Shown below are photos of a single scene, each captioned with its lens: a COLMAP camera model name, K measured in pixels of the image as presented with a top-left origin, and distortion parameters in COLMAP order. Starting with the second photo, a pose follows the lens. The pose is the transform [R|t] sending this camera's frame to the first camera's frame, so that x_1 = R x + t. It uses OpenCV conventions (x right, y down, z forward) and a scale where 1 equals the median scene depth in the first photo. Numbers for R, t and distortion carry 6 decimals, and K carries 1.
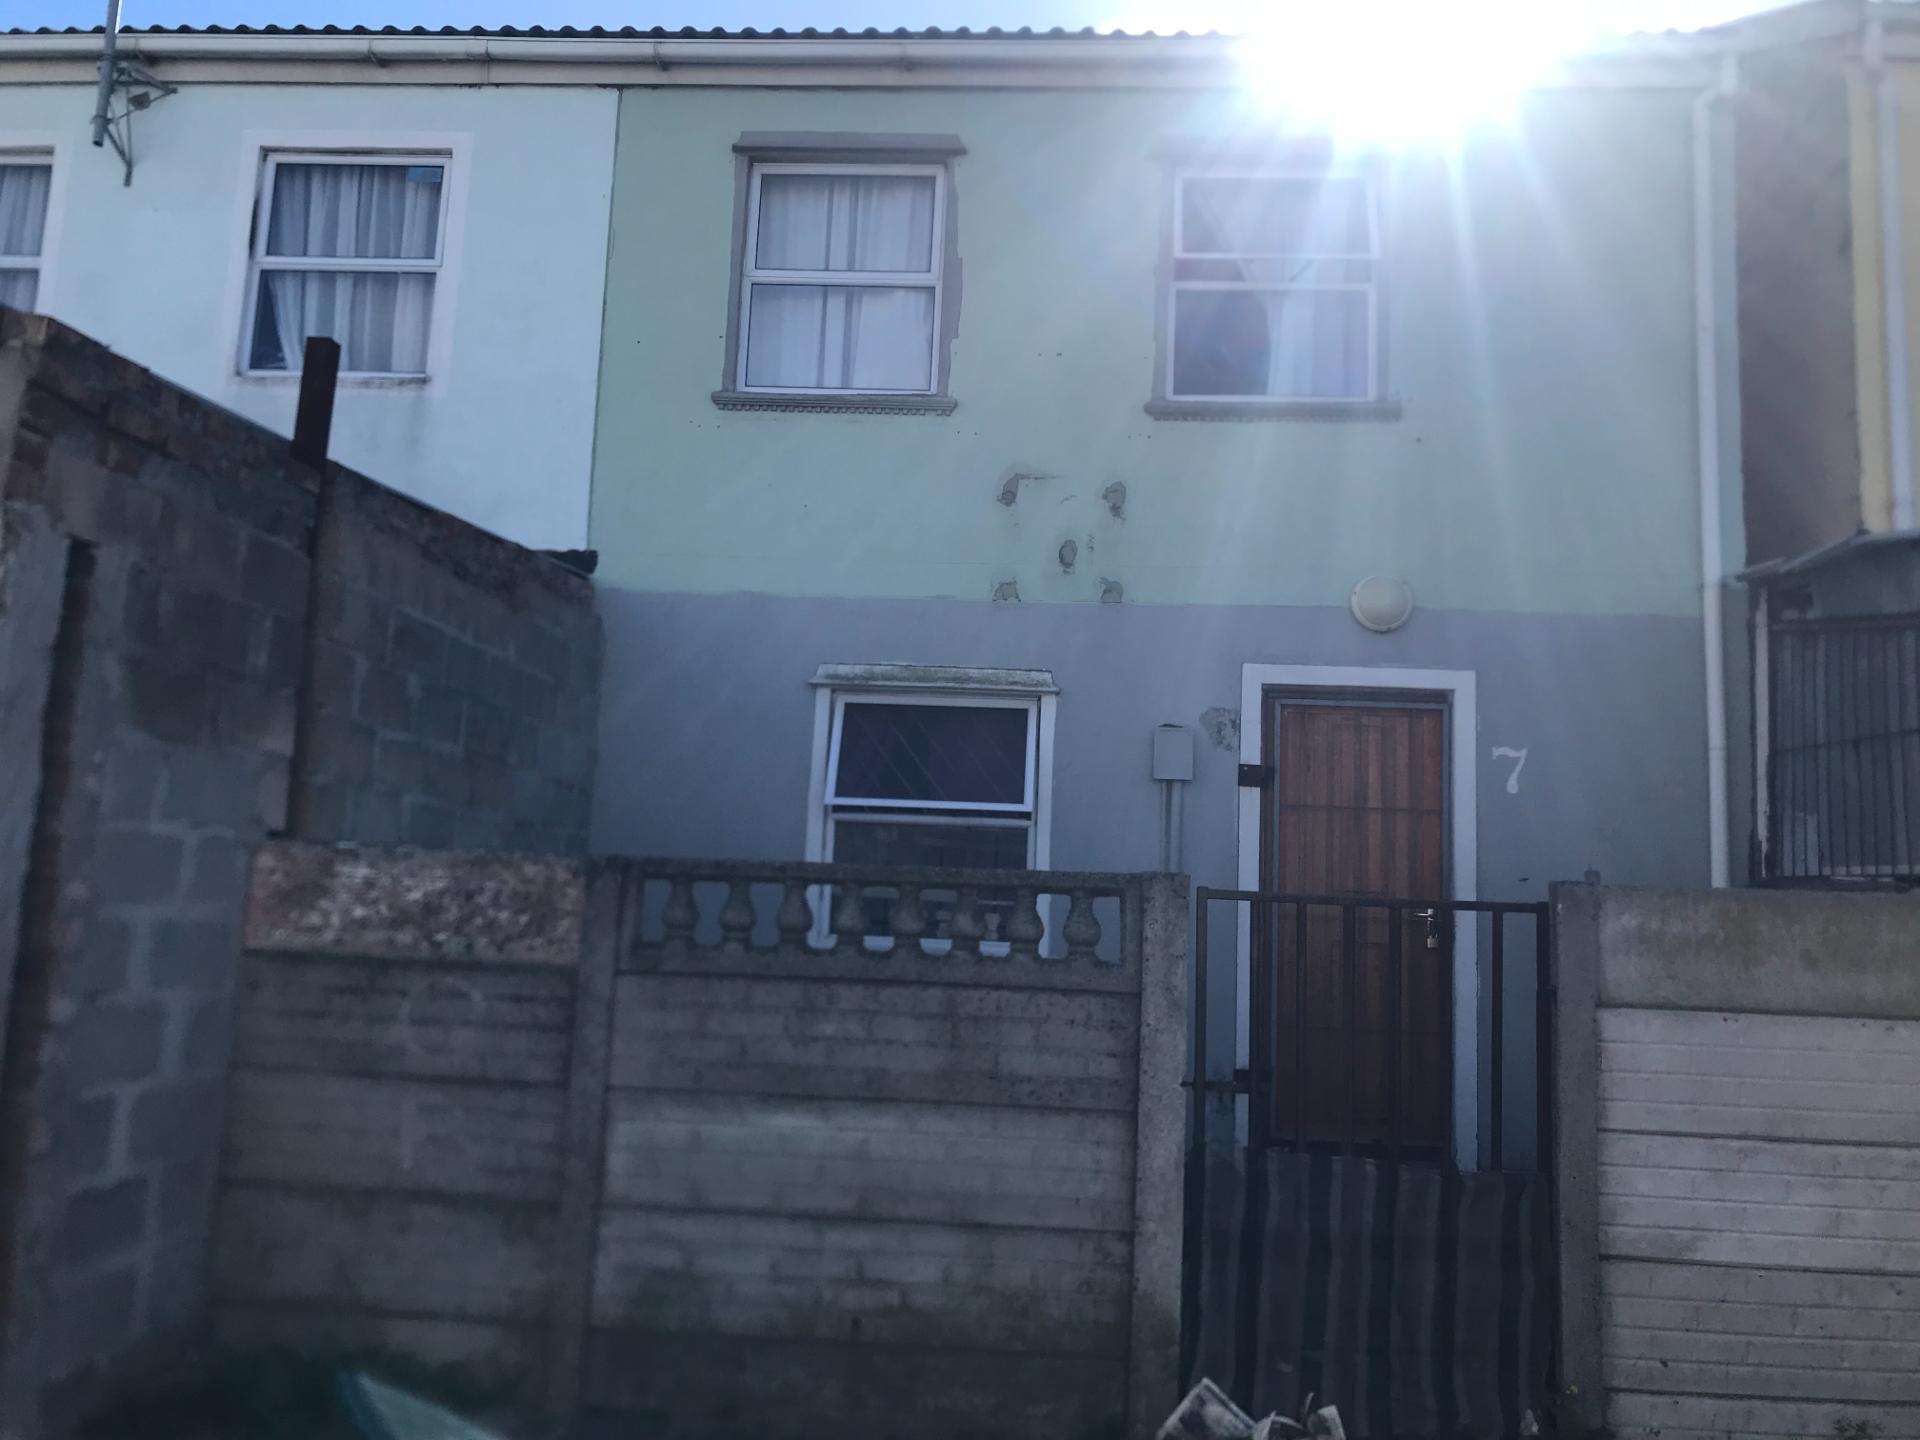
lens RADIAL K [[1562.5, 0, 957.1], [0, 1562.5, 645.7], [0, 0, 1]] dist [0.030600, -0.040974]
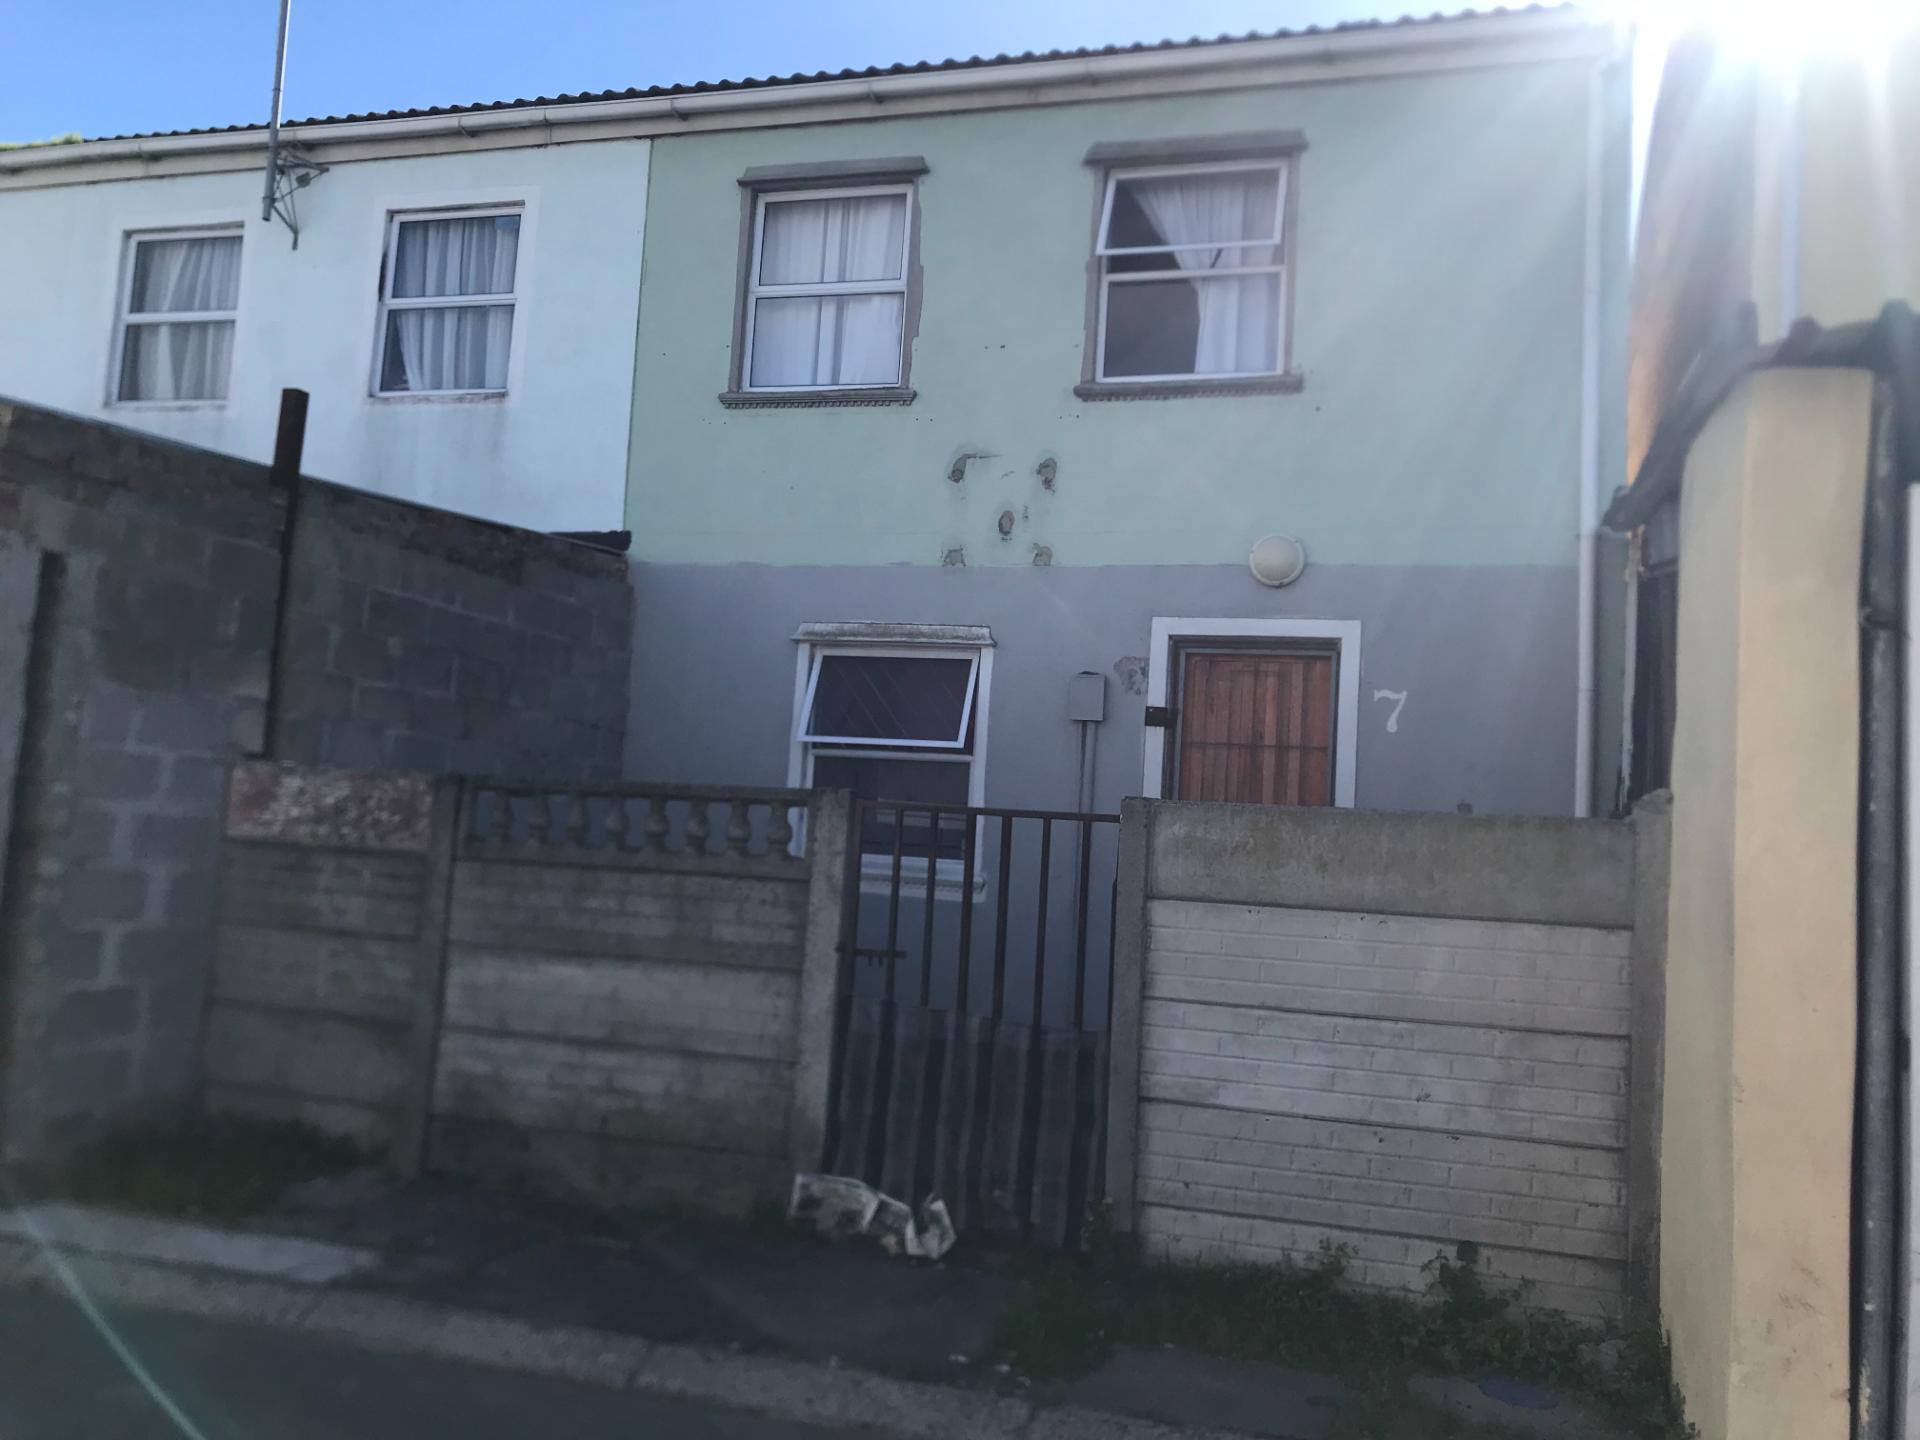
lens RADIAL K [[1562.5, 0, 957.1], [0, 1562.5, 645.7], [0, 0, 1]] dist [0.030600, -0.040974]
pose [[0.973389, -0.010938, -0.228896, 0.491436], [0.018218, 0.999392, 0.029715, -0.006319], [0.228432, -0.033095, 0.972997, -0.199024]]
